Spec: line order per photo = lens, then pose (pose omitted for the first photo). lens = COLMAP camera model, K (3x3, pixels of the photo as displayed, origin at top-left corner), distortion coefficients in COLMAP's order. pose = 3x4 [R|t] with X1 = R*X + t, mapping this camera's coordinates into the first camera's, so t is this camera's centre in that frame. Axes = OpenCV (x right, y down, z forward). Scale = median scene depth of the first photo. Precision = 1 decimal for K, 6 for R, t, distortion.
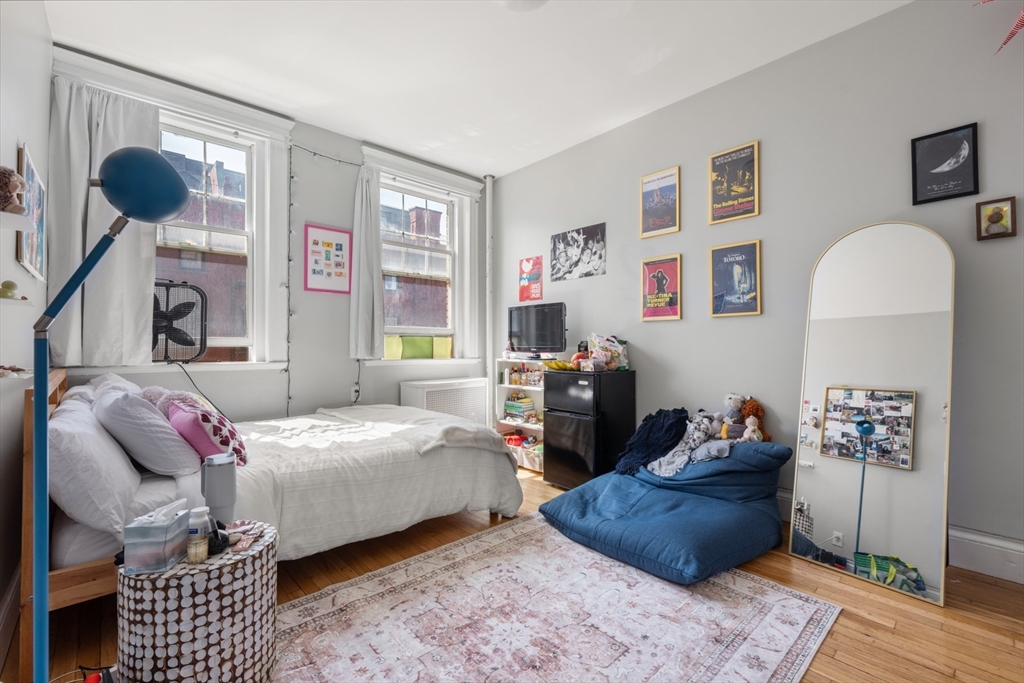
lens RADIAL K [[434.8, 0, 512.0], [0, 434.8, 341.5], [0, 0, 1]] dist [-0.000044, -0.000331]
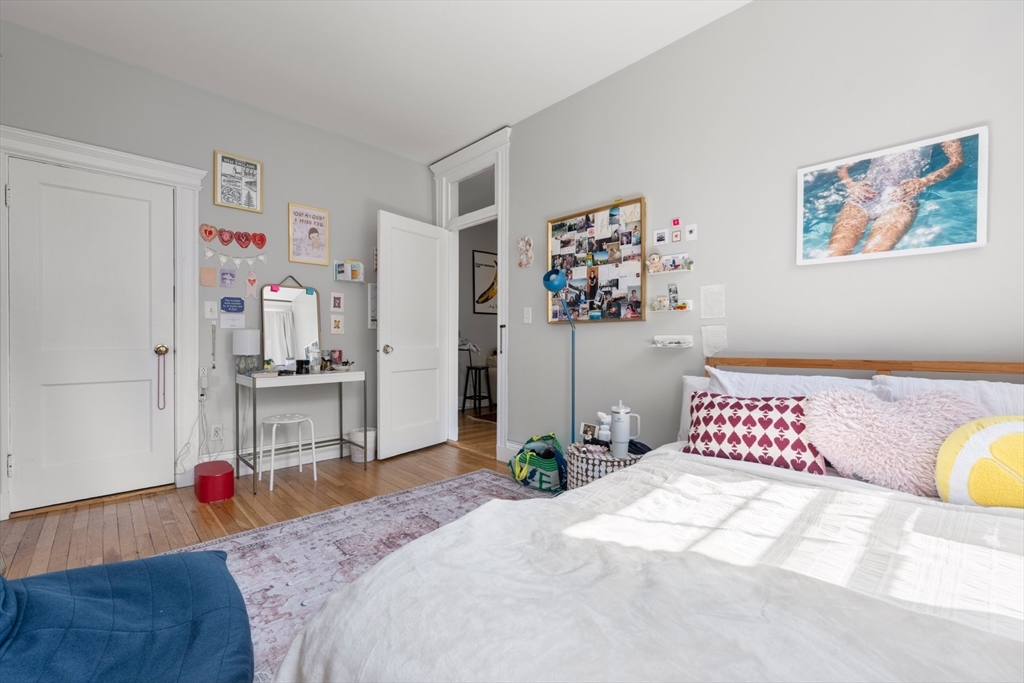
lens RADIAL K [[434.8, 0, 512.0], [0, 434.8, 341.5], [0, 0, 1]] dist [-0.000044, -0.000331]
pose [[-0.999870, -0.005038, -0.015305, -0.291169], [-0.005065, 0.999986, 0.001717, 0.041964], [0.015296, 0.001794, -0.999881, 2.439043]]
